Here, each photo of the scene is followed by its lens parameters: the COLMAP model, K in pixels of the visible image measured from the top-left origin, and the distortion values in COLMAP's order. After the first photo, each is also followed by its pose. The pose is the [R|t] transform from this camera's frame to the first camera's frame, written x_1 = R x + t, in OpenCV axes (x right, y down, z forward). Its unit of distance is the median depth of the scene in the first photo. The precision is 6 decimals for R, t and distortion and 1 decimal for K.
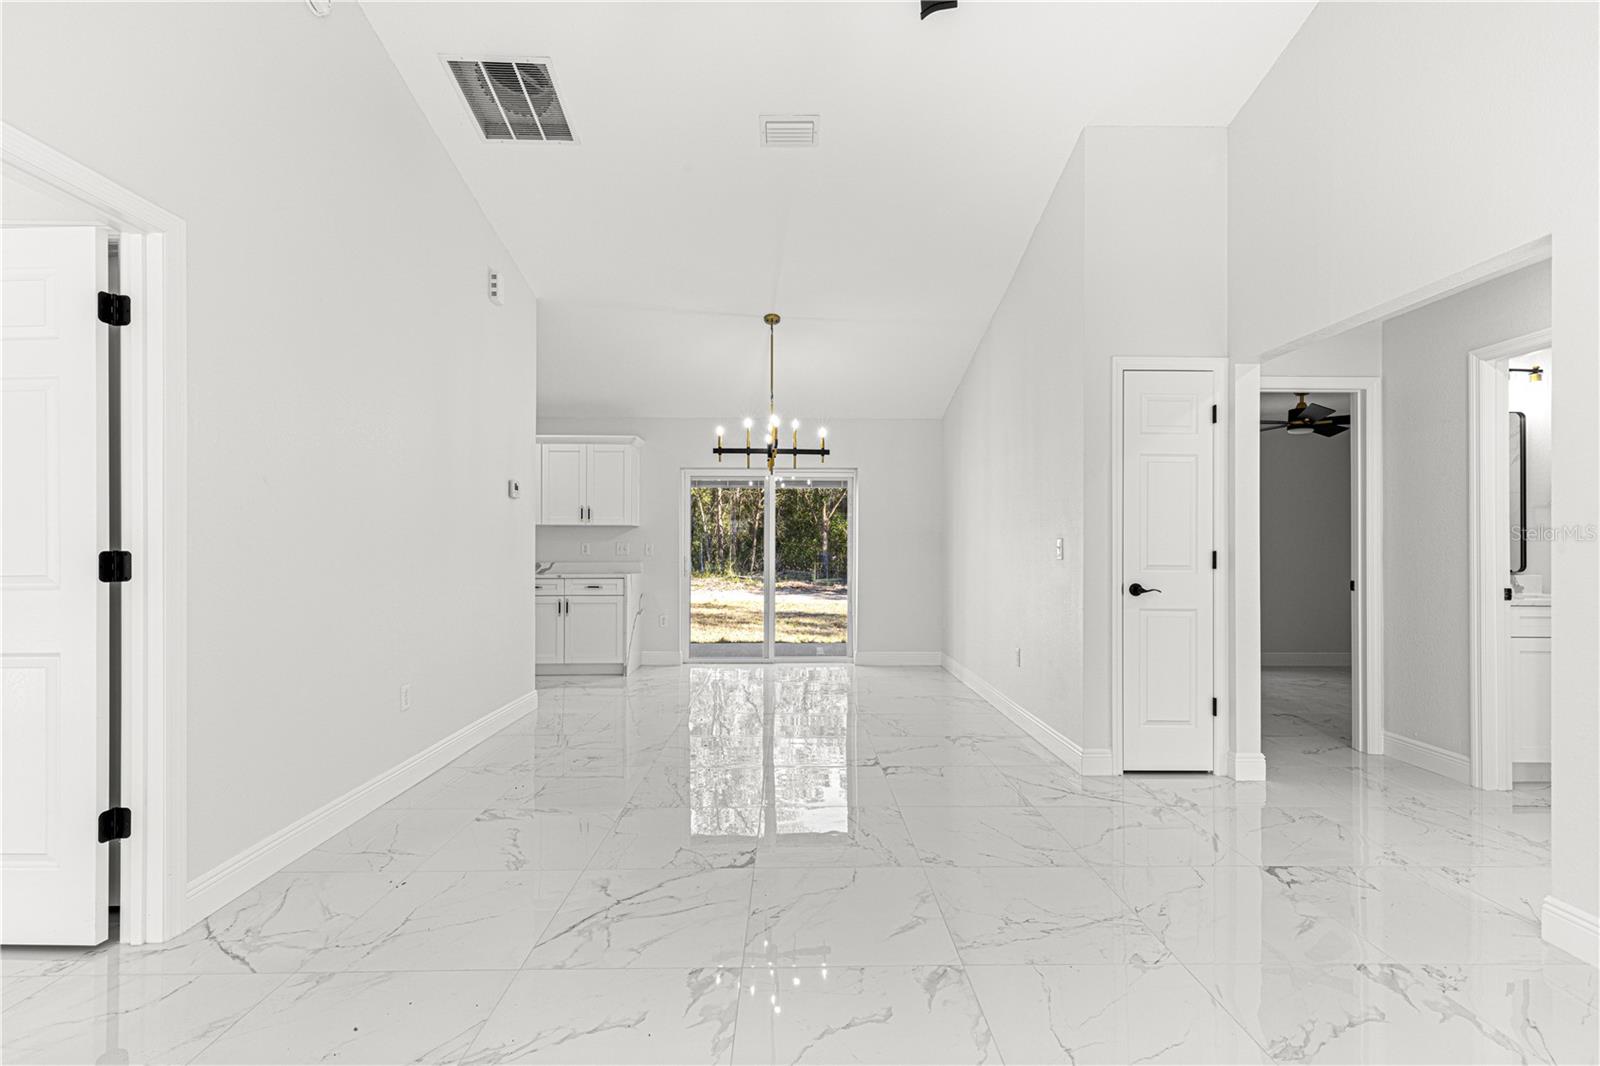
lens RADIAL K [[714.1, 0, 803.5], [0, 714.1, 543.8], [0, 0, 1]] dist [0.004690, -0.000853]
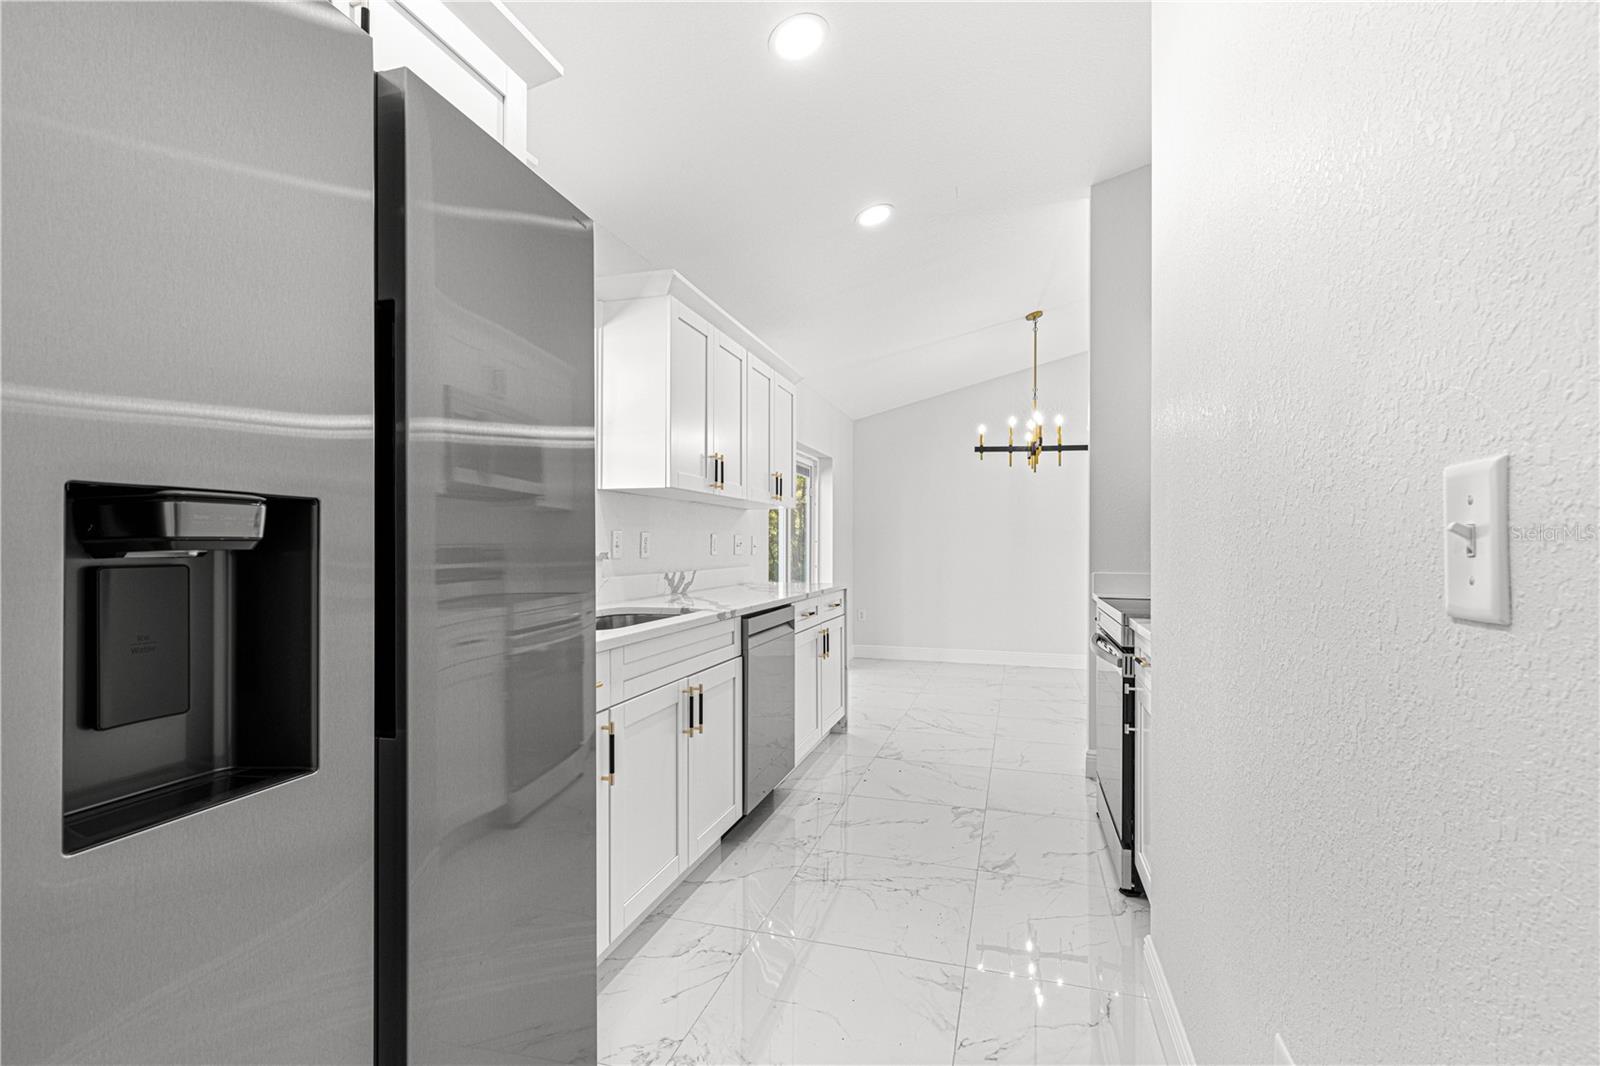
lens RADIAL K [[714.1, 0, 795.5], [0, 714.1, 538.9], [0, 0, 1]] dist [0.004690, -0.000853]
pose [[0.312806, 0.008311, 0.949781, -0.923463], [-0.008180, 0.999948, -0.006056, 0.005865], [-0.949782, -0.005875, 0.312858, 0.846706]]
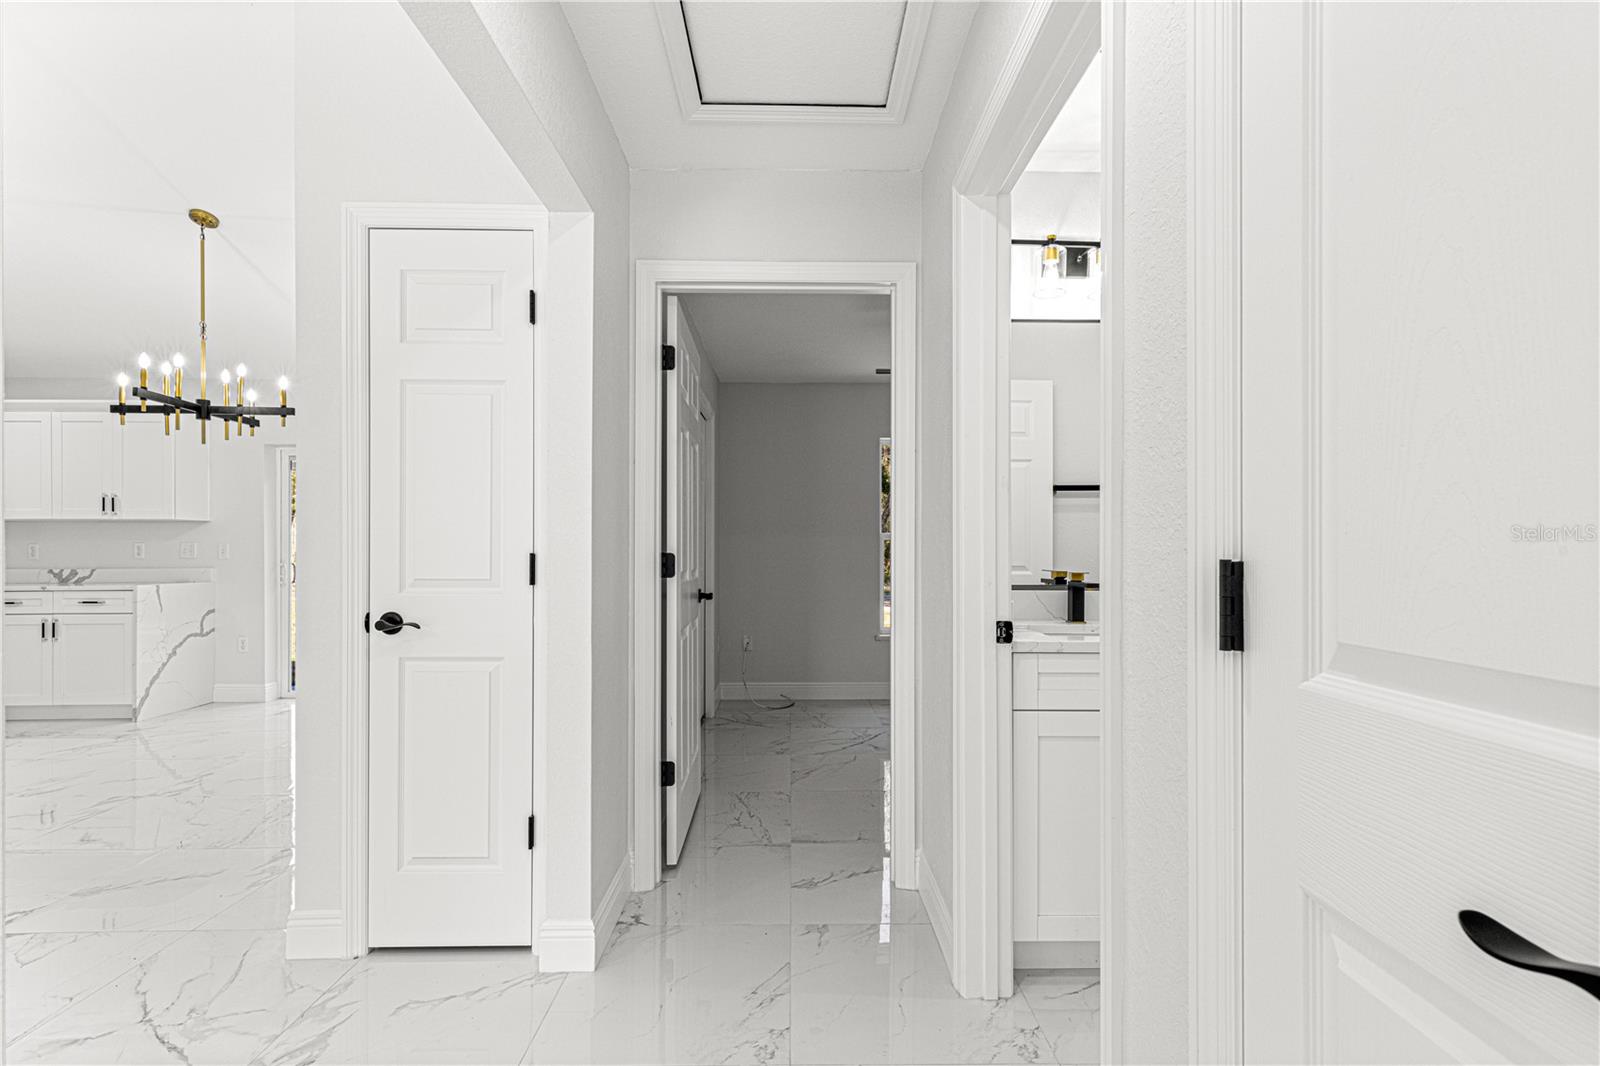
lens RADIAL K [[714.1, 0, 802.0], [0, 714.1, 552.0], [0, 0, 1]] dist [0.004690, -0.000853]
pose [[0.999983, -0.004836, 0.003200, 0.450361], [0.004794, 0.999902, 0.013184, 0.001698], [-0.003263, -0.013169, 0.999908, 0.254962]]
